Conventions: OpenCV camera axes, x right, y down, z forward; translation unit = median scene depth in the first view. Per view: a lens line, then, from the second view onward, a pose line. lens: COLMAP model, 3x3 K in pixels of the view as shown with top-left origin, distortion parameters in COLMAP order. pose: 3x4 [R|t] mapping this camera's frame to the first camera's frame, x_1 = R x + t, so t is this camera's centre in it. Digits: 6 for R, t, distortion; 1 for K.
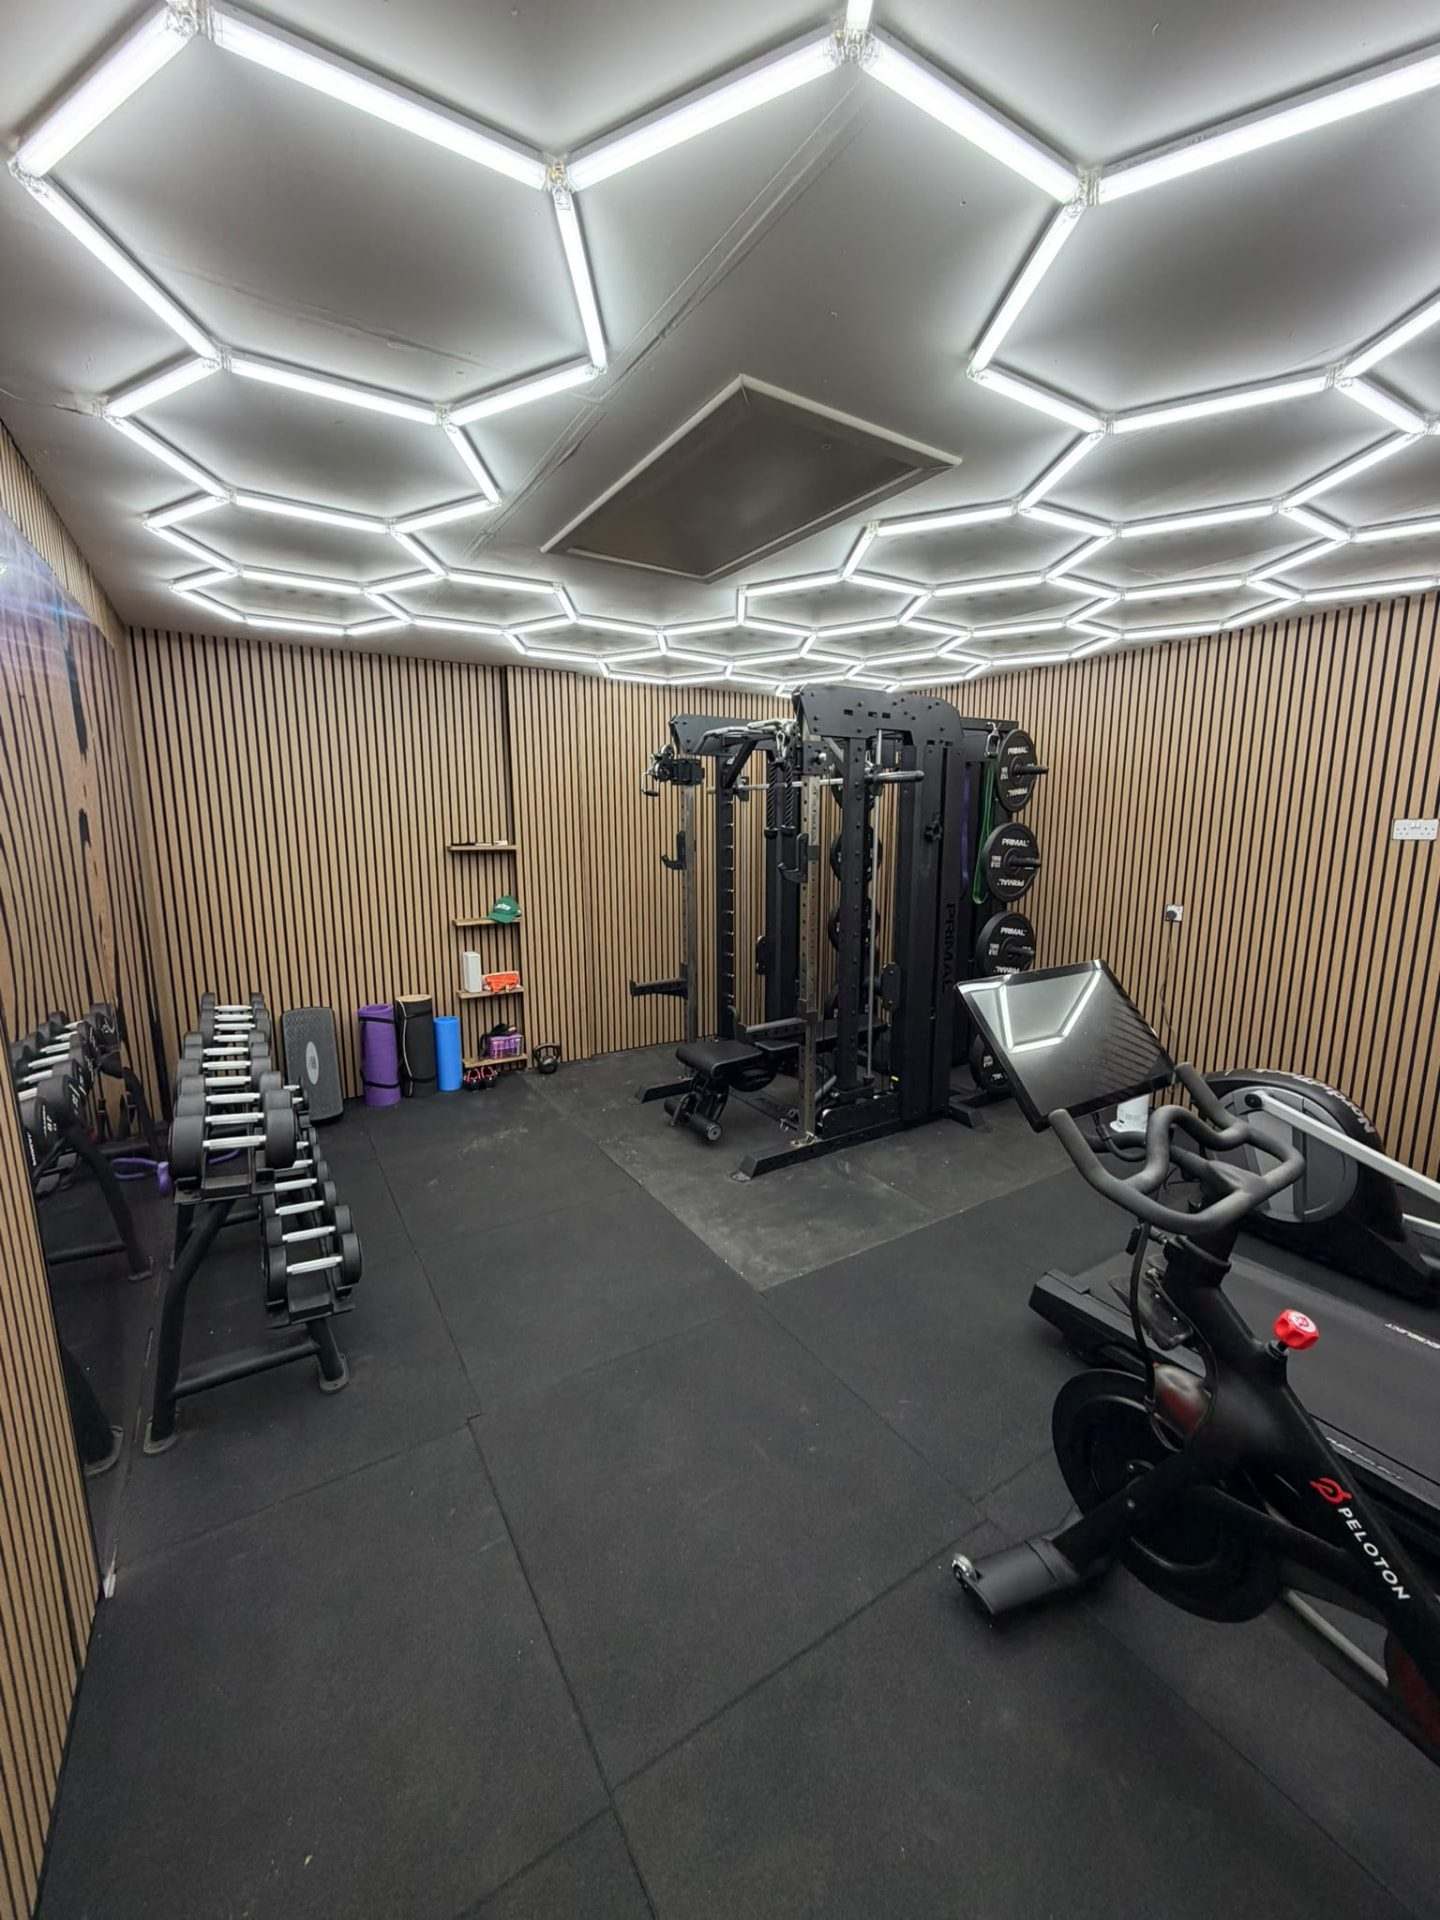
lens RADIAL K [[760.1, 0, 720.3], [0, 760.1, 953.4], [0, 0, 1]] dist [0.000771, 0.000144]
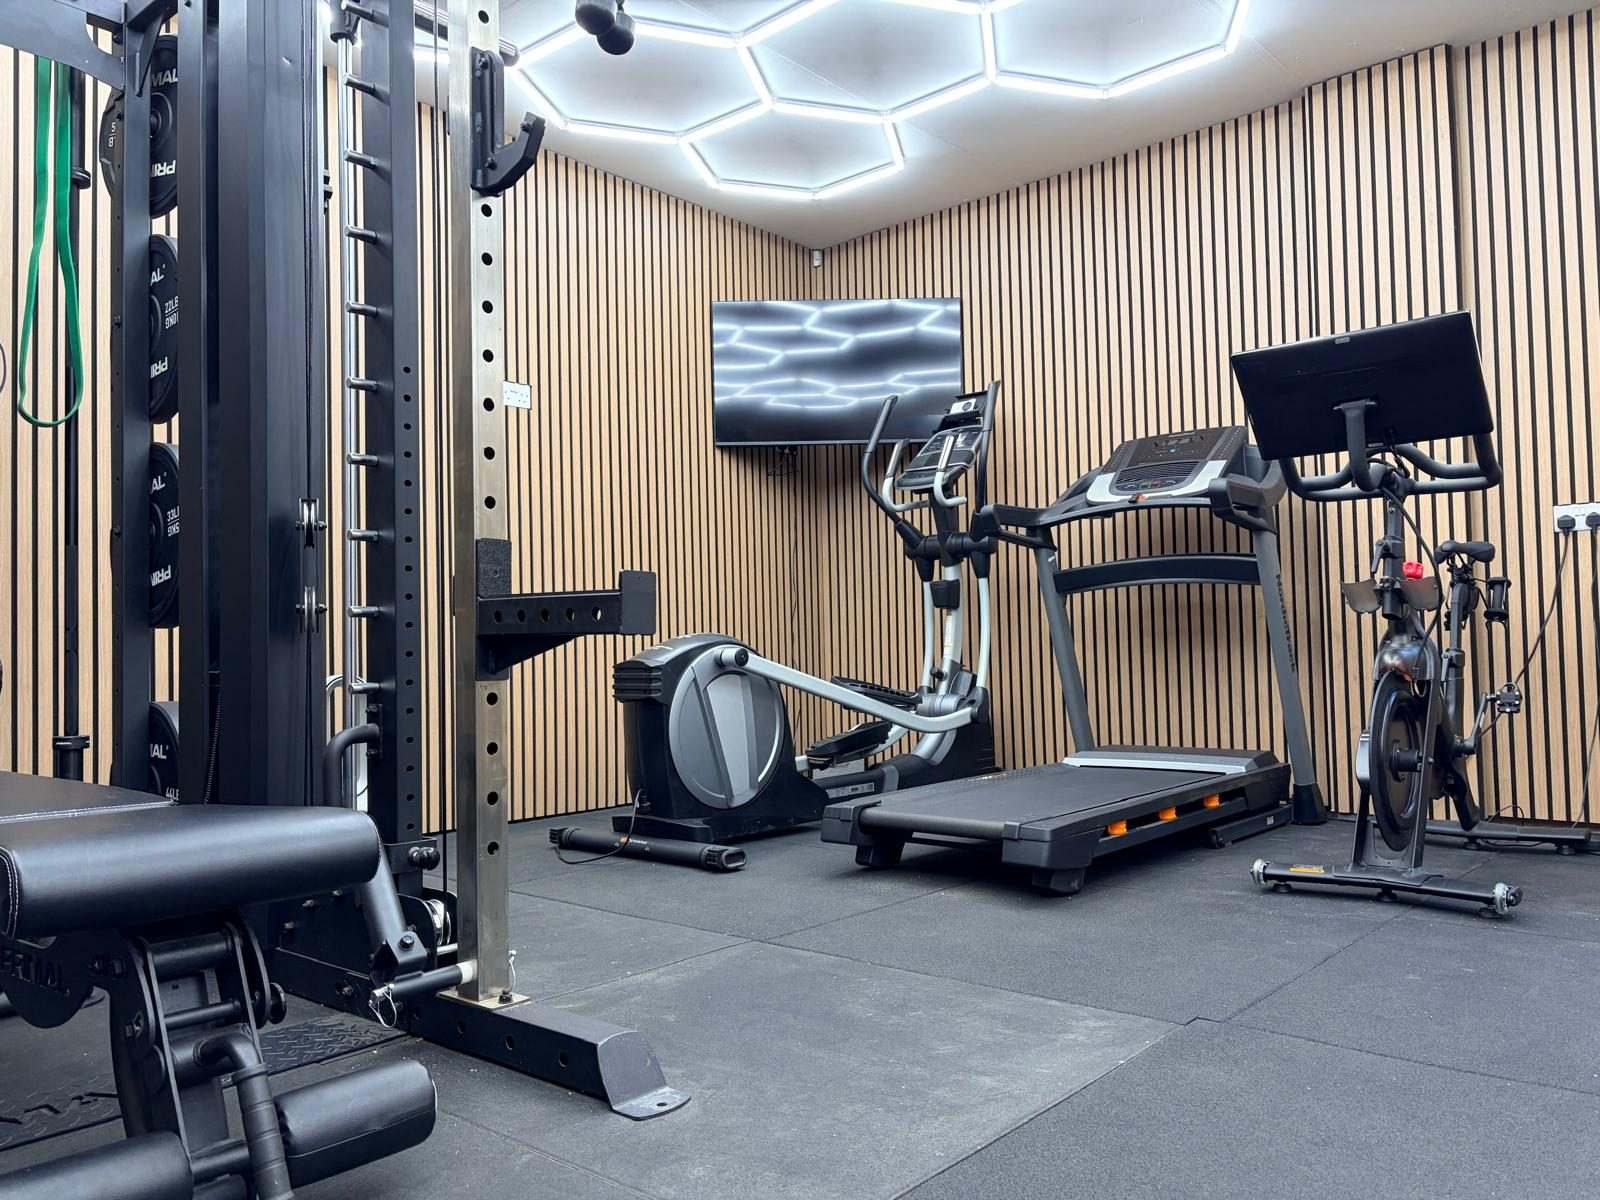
lens RADIAL K [[1201.0, 0, 800.8], [0, 1201.0, 604.1], [0, 0, 1]] dist [0.056229, -0.057650]
pose [[-0.297896, 0.050190, 0.953278, -0.385231], [0.184808, 0.982756, 0.006010, 0.096187], [-0.936538, 0.177964, -0.302035, 0.908402]]
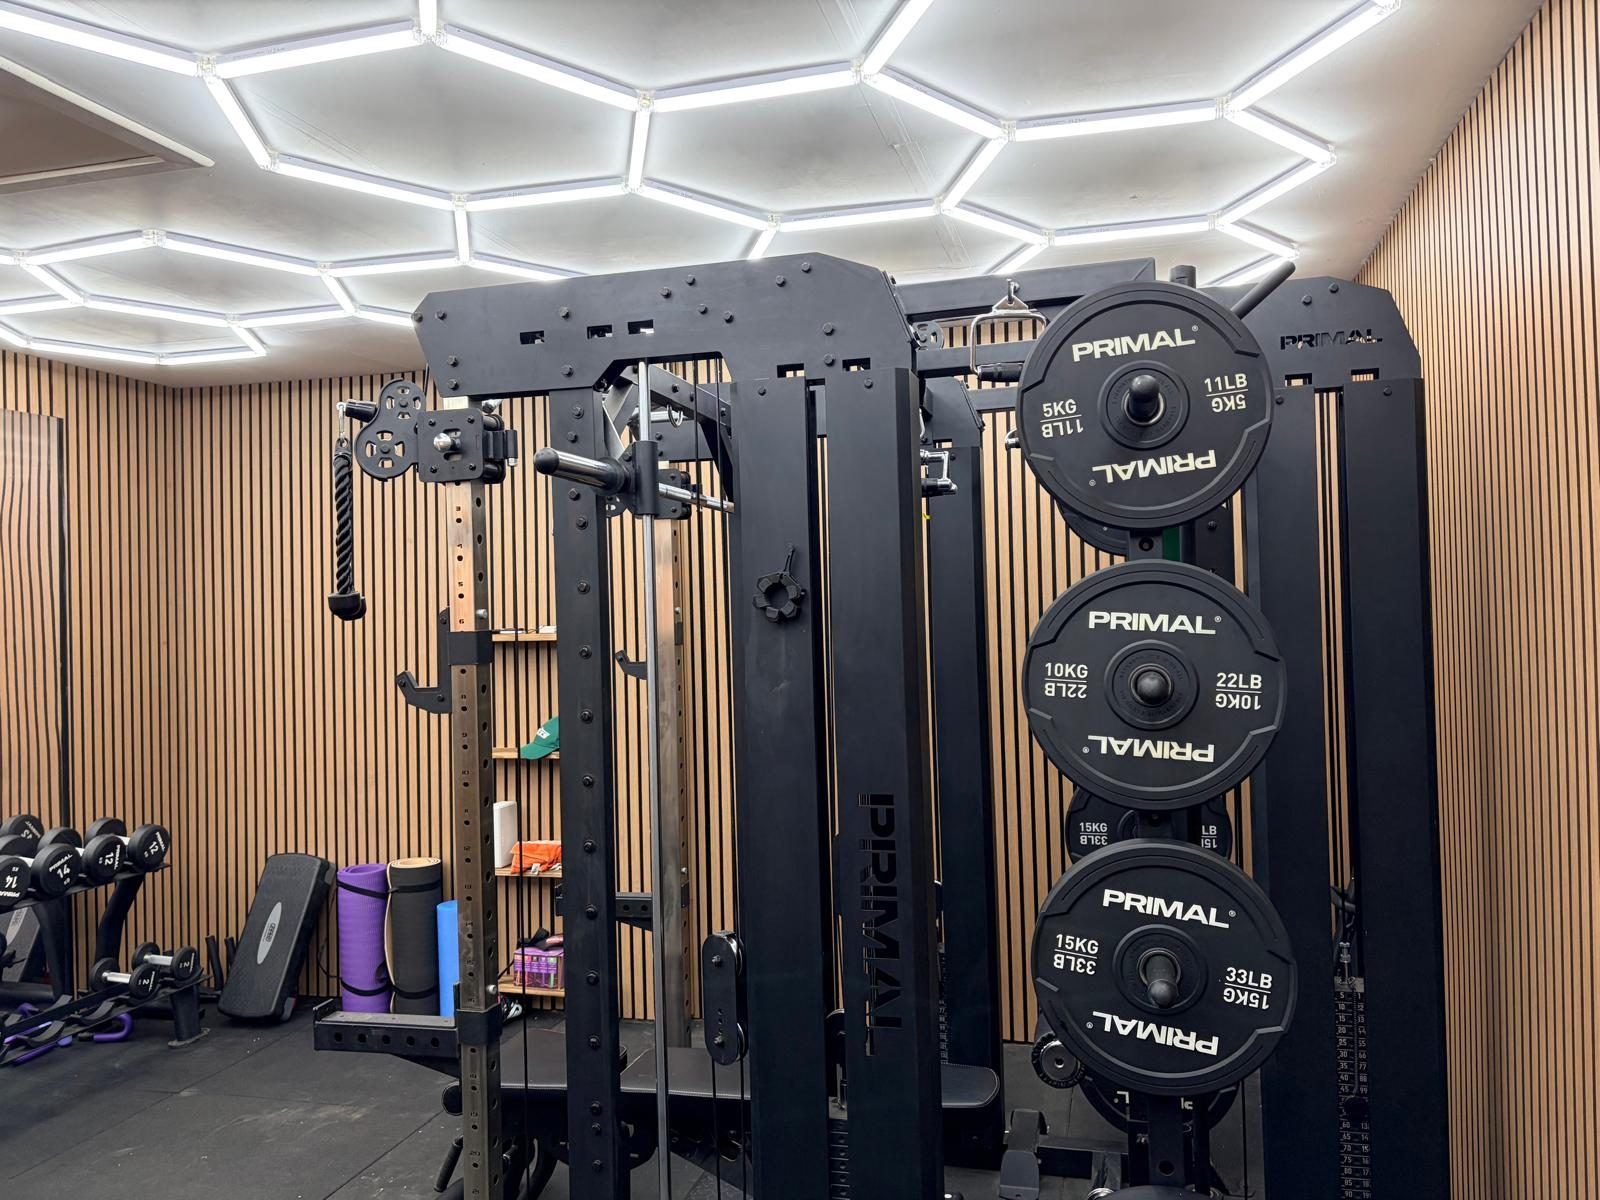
lens RADIAL K [[1201.0, 0, 792.0], [0, 1201.0, 610.1], [0, 0, 1]] dist [0.056229, -0.057650]
pose [[0.676650, -0.016621, -0.736117, 0.663172], [-0.101550, 0.988085, -0.115656, -0.077890], [0.729269, 0.153011, 0.666899, 0.557179]]
